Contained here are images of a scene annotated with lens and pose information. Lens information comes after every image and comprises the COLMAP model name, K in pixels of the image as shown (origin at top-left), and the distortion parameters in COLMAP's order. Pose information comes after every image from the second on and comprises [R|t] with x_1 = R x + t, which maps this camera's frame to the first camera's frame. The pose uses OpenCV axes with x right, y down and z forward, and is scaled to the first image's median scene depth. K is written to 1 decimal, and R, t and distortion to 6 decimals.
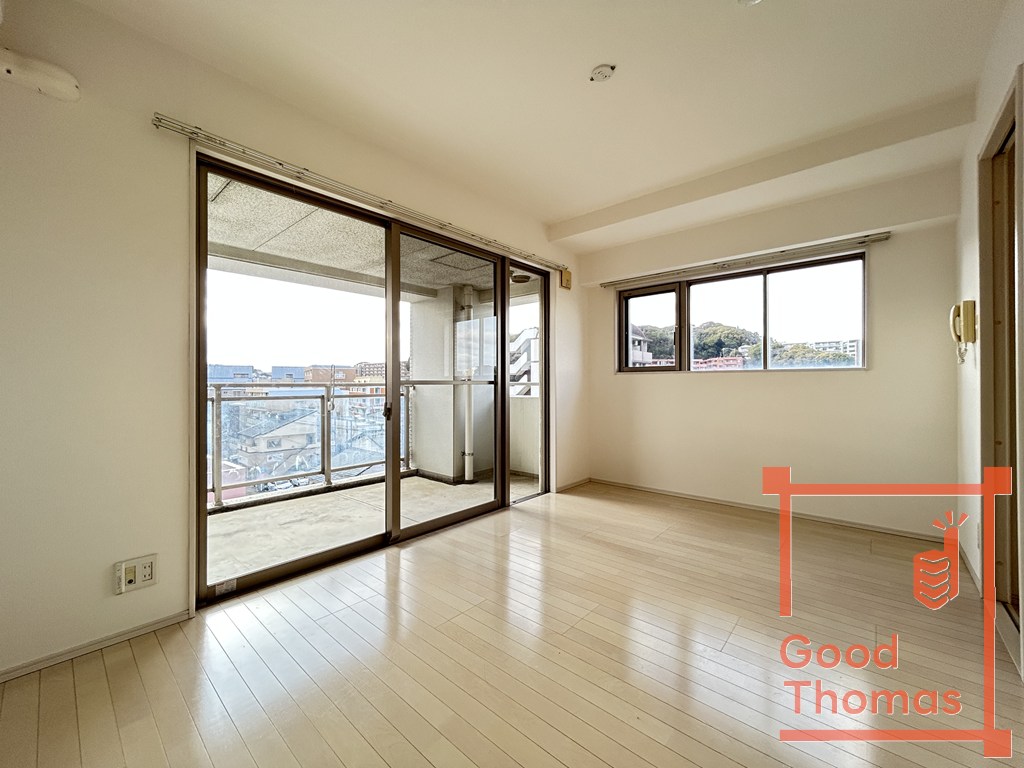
lens RADIAL K [[411.2, 0, 509.8], [0, 411.2, 382.0], [0, 0, 1]] dist [-0.000430, 0.000212]
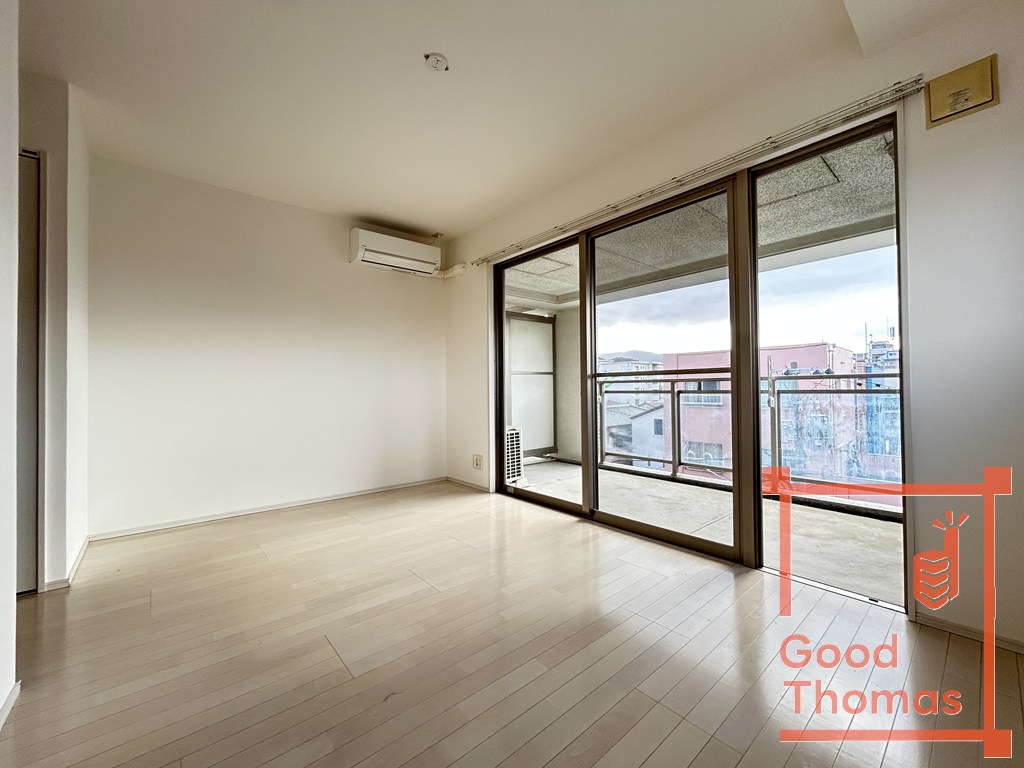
lens RADIAL K [[411.2, 0, 509.8], [0, 411.2, 382.0], [0, 0, 1]] dist [-0.000430, 0.000212]
pose [[-0.134194, -0.012874, -0.990872, 0.608100], [0.014657, 0.999780, -0.014974, 0.023946], [0.990847, -0.016532, -0.133975, 0.666013]]
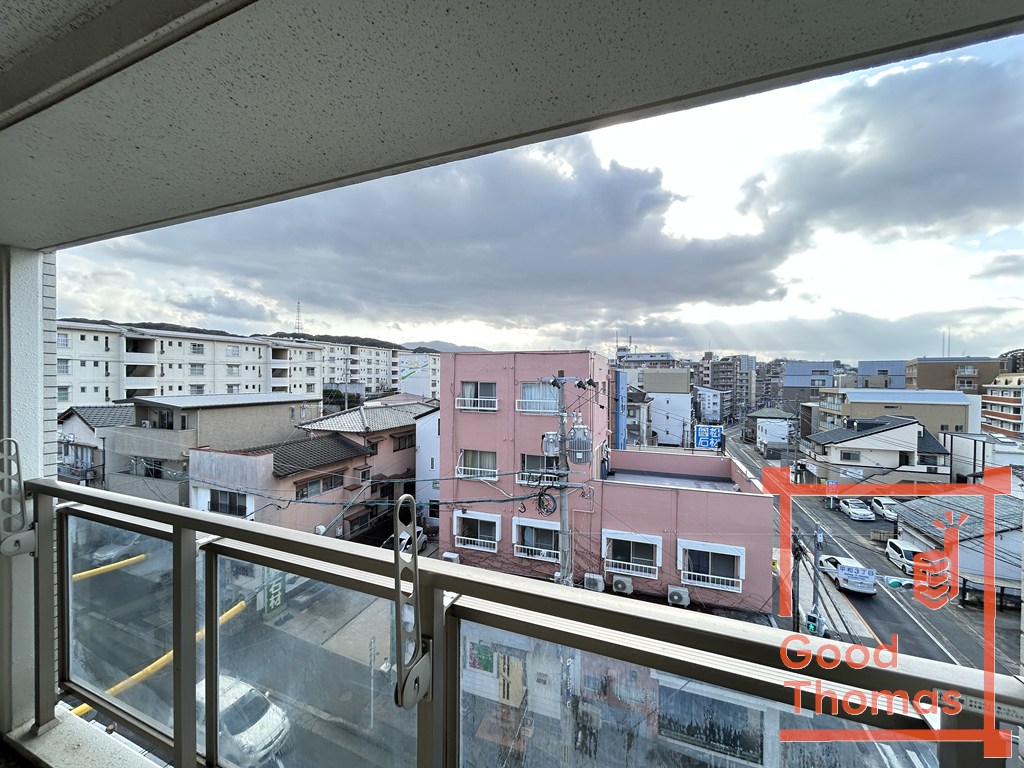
lens RADIAL K [[411.2, 0, 509.8], [0, 411.2, 382.0], [0, 0, 1]] dist [-0.000430, 0.000212]
pose [[0.328790, 0.014917, -0.944285, -0.250306], [-0.005573, 0.999888, 0.013855, -0.124395], [0.944387, 0.000707, 0.328836, 1.152774]]
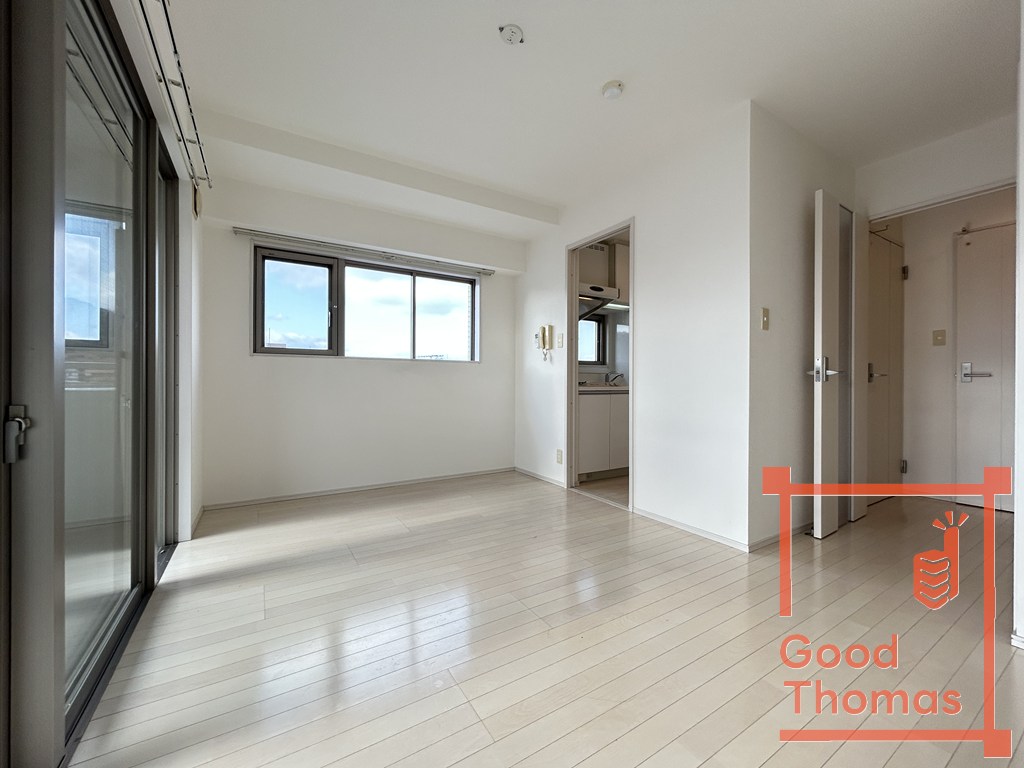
lens RADIAL K [[411.2, 0, 509.8], [0, 411.2, 382.0], [0, 0, 1]] dist [-0.000430, 0.000212]
pose [[0.292043, 0.002793, 0.956401, -0.351744], [-0.009967, 0.999950, 0.000124, 0.027187], [-0.956353, -0.009569, 0.292056, 0.368678]]
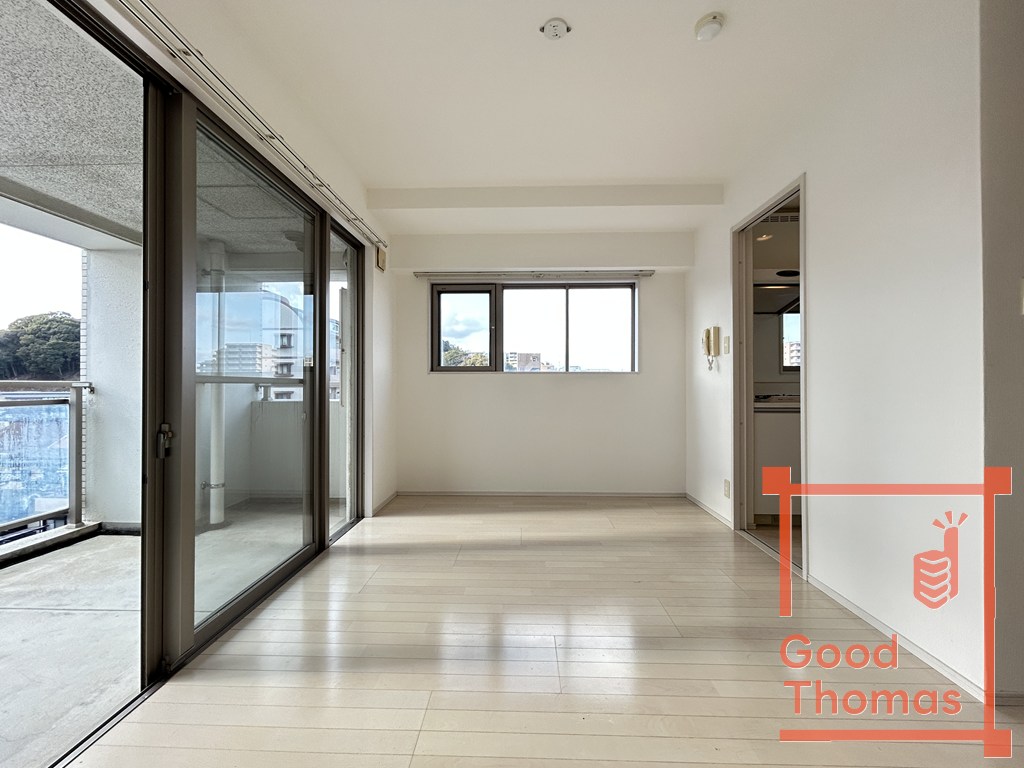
lens RADIAL K [[411.2, 0, 509.8], [0, 411.2, 382.0], [0, 0, 1]] dist [-0.000430, 0.000212]
pose [[0.769002, 0.006837, 0.639210, -0.209322], [-0.003999, 0.999975, -0.005886, 0.004950], [-0.639234, 0.001970, 0.769010, 0.198703]]
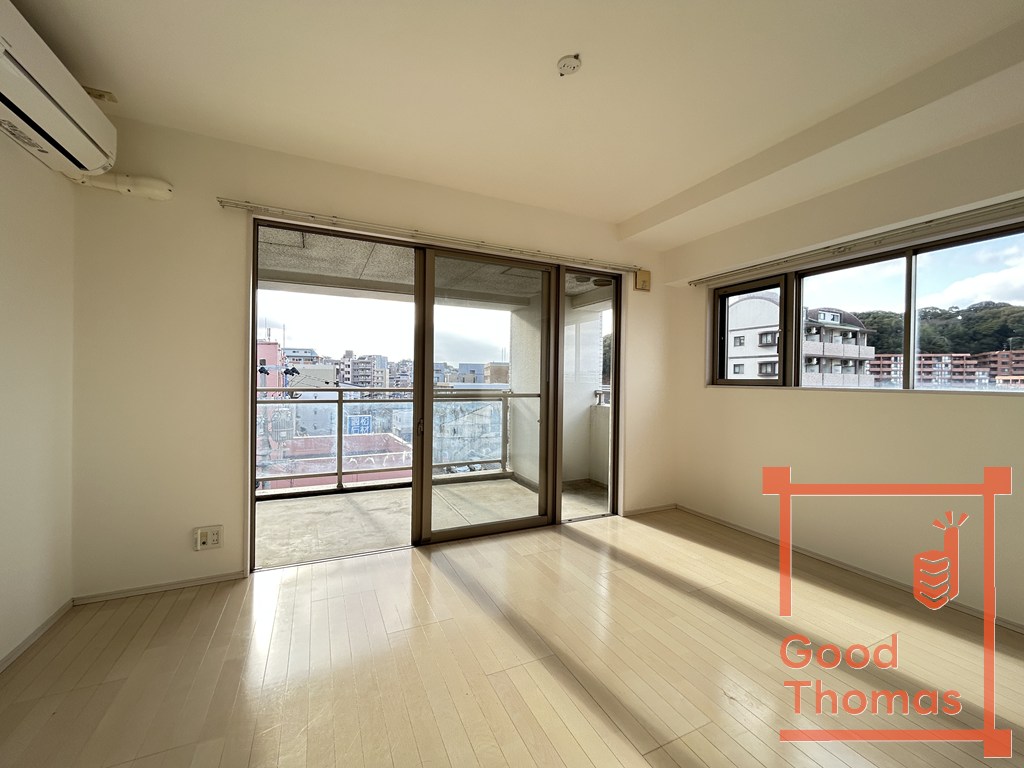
lens RADIAL K [[411.2, 0, 509.8], [0, 411.2, 382.0], [0, 0, 1]] dist [-0.000430, 0.000212]
pose [[0.918749, 0.017599, -0.394449, 0.241798], [-0.014621, 0.999837, 0.010554, -0.035863], [0.394571, -0.003929, 0.918857, 0.063833]]
